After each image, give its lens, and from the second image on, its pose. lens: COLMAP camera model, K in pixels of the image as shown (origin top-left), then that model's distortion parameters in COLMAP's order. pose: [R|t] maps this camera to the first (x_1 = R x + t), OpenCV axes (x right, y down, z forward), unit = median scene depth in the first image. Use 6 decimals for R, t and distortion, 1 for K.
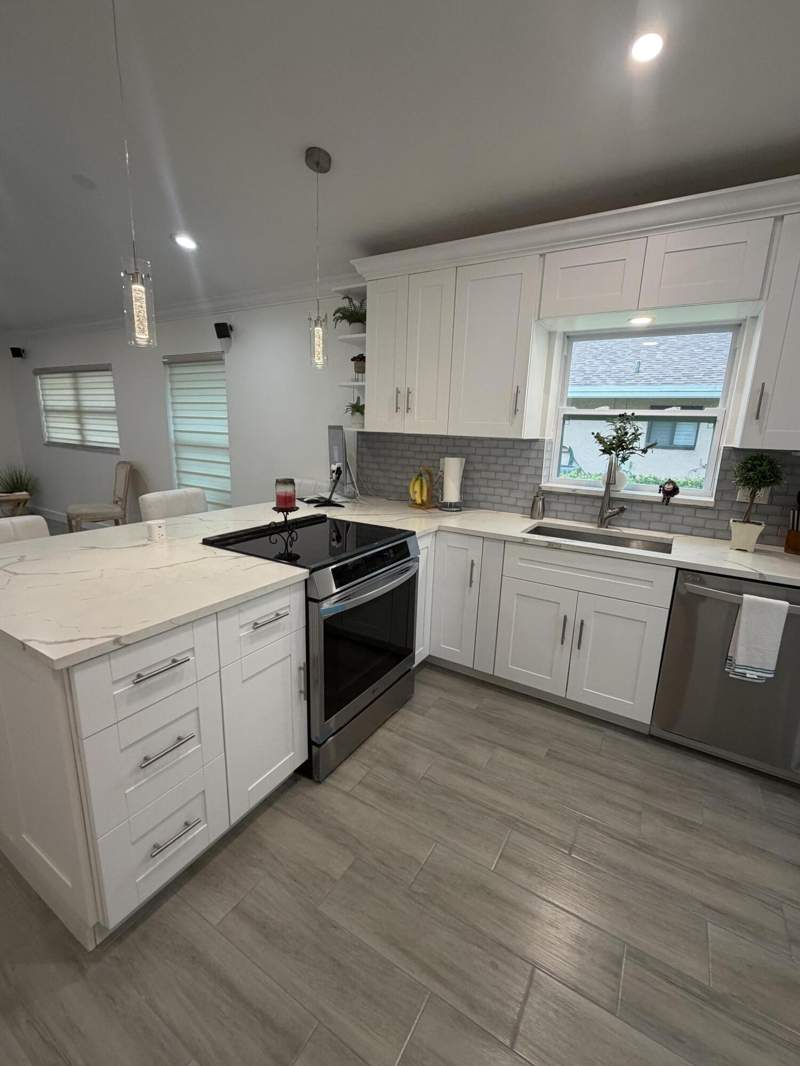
lens RADIAL K [[461.7, 0, 400.9], [0, 461.7, 536.8], [0, 0, 1]] dist [-0.000980, -0.000114]
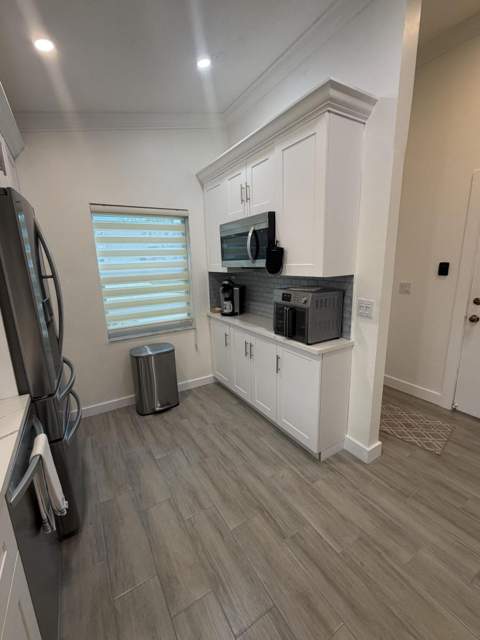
lens RADIAL K [[277.2, 0, 240.5], [0, 277.2, 322.3], [0, 0, 1]] dist [-0.000980, -0.000114]
pose [[-0.889918, -0.107782, 0.443203, 0.127136], [0.106166, 0.896045, 0.431082, -0.227750], [-0.443593, 0.430681, -0.785964, 0.856754]]
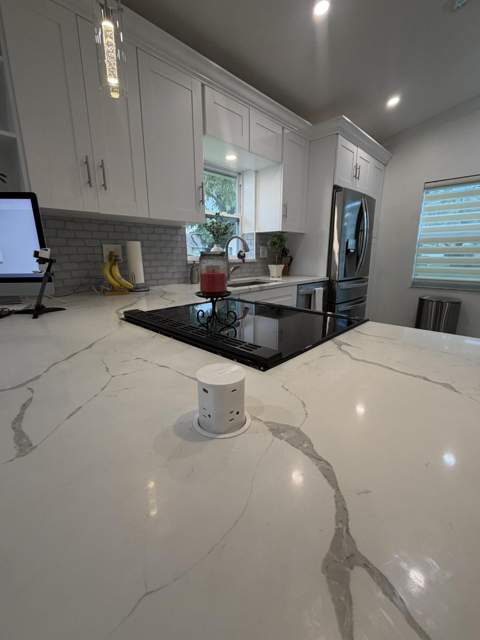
lens RADIAL K [[270.0, 0, 240.0], [0, 270.0, 320.0], [0, 0, 1]] dist [-0.004154, -0.000238]
pose [[0.224687, -0.262350, 0.938450, -0.567553], [0.238379, 0.948611, 0.208117, -0.083956], [-0.944823, 0.176946, 0.275679, 0.754020]]
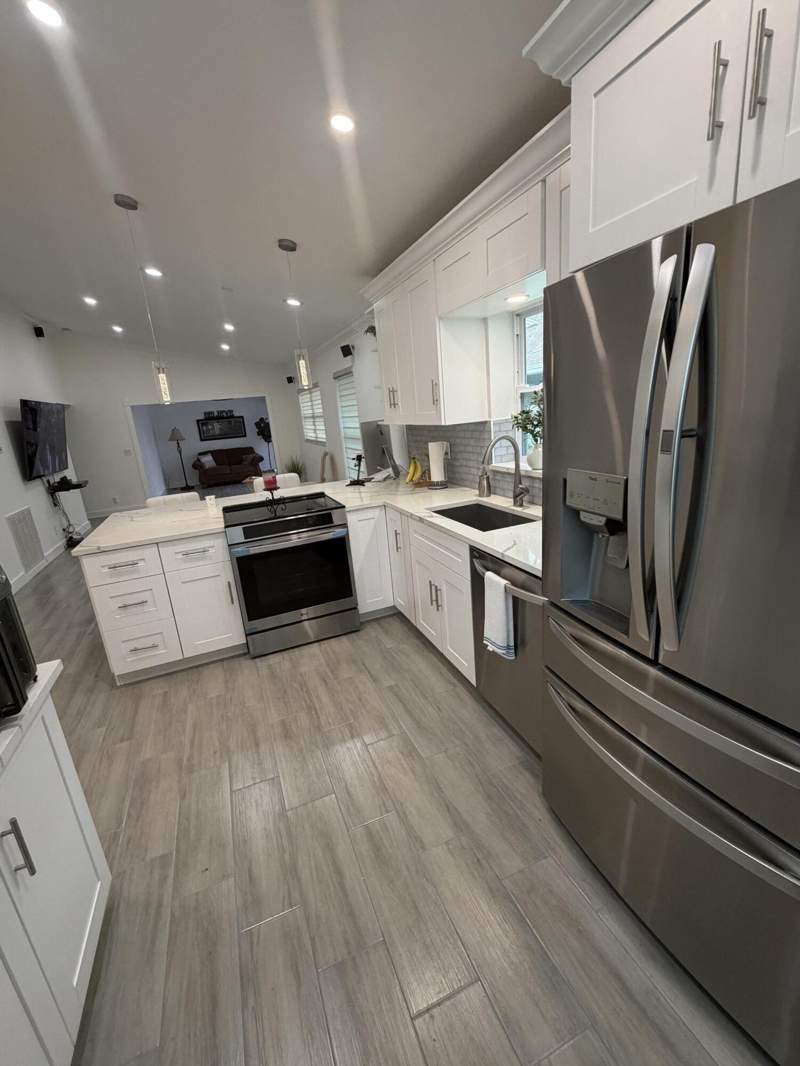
lens RADIAL K [[461.7, 0, 400.9], [0, 461.7, 536.8], [0, 0, 1]] dist [-0.000980, -0.000114]
pose [[0.795577, 0.062780, -0.602591, 0.916572], [-0.026588, 0.997276, 0.068796, -0.016027], [0.605269, -0.038711, 0.795080, 0.032425]]
